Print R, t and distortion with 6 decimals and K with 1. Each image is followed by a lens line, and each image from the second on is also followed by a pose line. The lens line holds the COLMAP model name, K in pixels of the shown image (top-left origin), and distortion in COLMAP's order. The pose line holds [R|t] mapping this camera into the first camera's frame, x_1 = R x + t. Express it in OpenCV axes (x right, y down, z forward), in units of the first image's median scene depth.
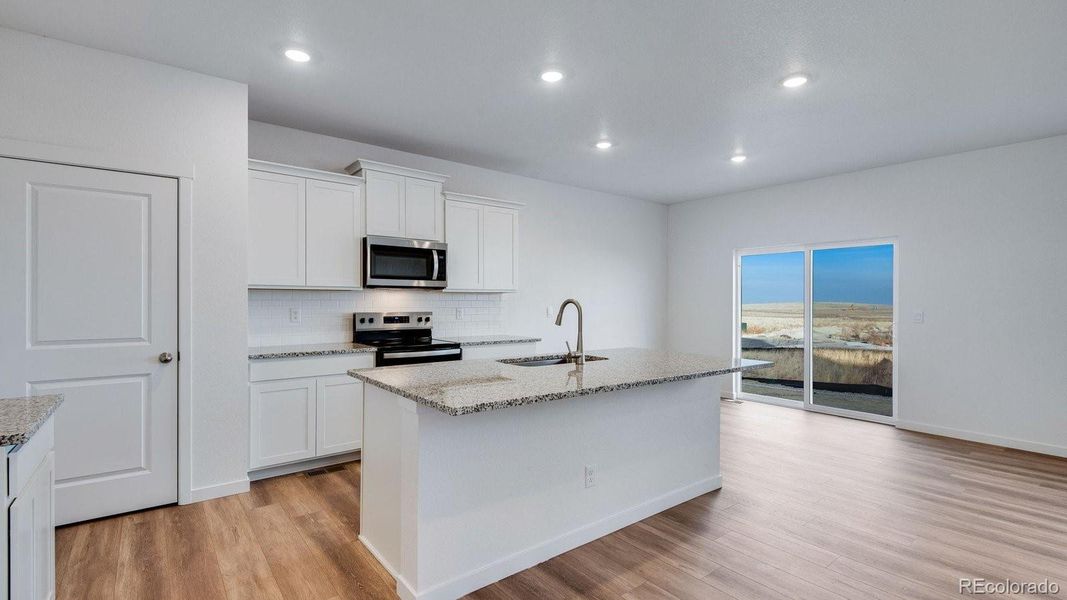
lens RADIAL K [[486.9, 0, 537.9], [0, 486.9, 297.5], [0, 0, 1]] dist [0.014153, -0.002566]
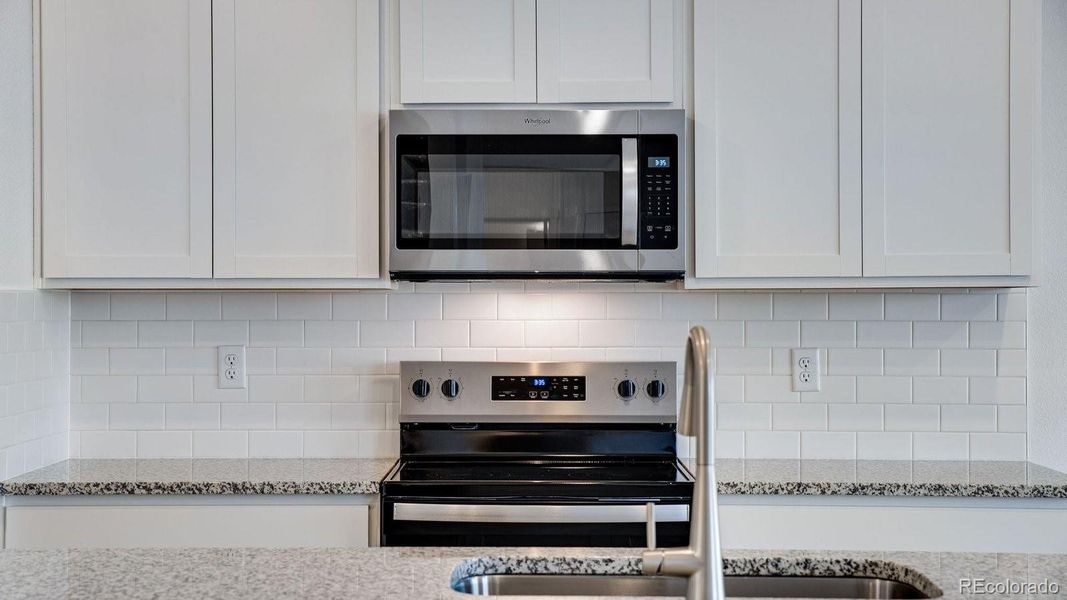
lens RADIAL K [[1713.0, 0, 532.4], [0, 1713.0, 303.2], [0, 0, 1]] dist [0.119428, 0.000000]
pose [[0.775767, -0.007154, -0.630978, 0.377922], [0.008344, 0.999965, -0.001079, -0.003615], [0.630964, -0.004428, 0.775800, 0.229645]]
